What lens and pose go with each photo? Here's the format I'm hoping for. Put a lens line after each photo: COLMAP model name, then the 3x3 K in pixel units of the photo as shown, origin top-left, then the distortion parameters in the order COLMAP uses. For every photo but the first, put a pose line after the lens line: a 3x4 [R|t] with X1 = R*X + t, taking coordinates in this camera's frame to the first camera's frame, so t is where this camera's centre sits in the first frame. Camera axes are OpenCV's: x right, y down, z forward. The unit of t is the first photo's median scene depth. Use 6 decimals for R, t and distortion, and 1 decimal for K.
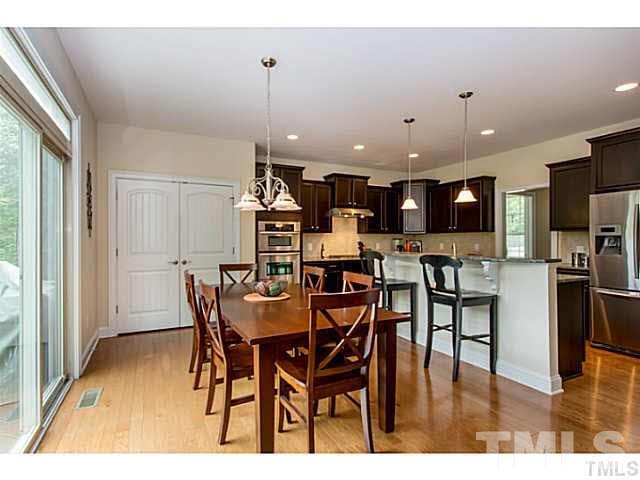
lens RADIAL K [[320.6, 0, 303.1], [0, 320.6, 240.3], [0, 0, 1]] dist [0.003784, 0.000581]
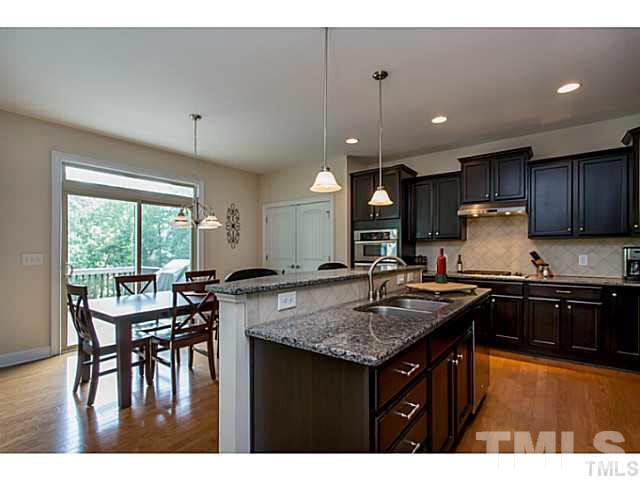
lens RADIAL K [[308.4, 0, 317.7], [0, 308.4, 249.6], [0, 0, 1]] dist [-0.000013, -0.000269]
pose [[0.455083, 0.002603, -0.890445, 0.743426], [0.001495, 0.999992, 0.003687, -0.005014], [0.890448, -0.003010, 0.455076, 0.500948]]
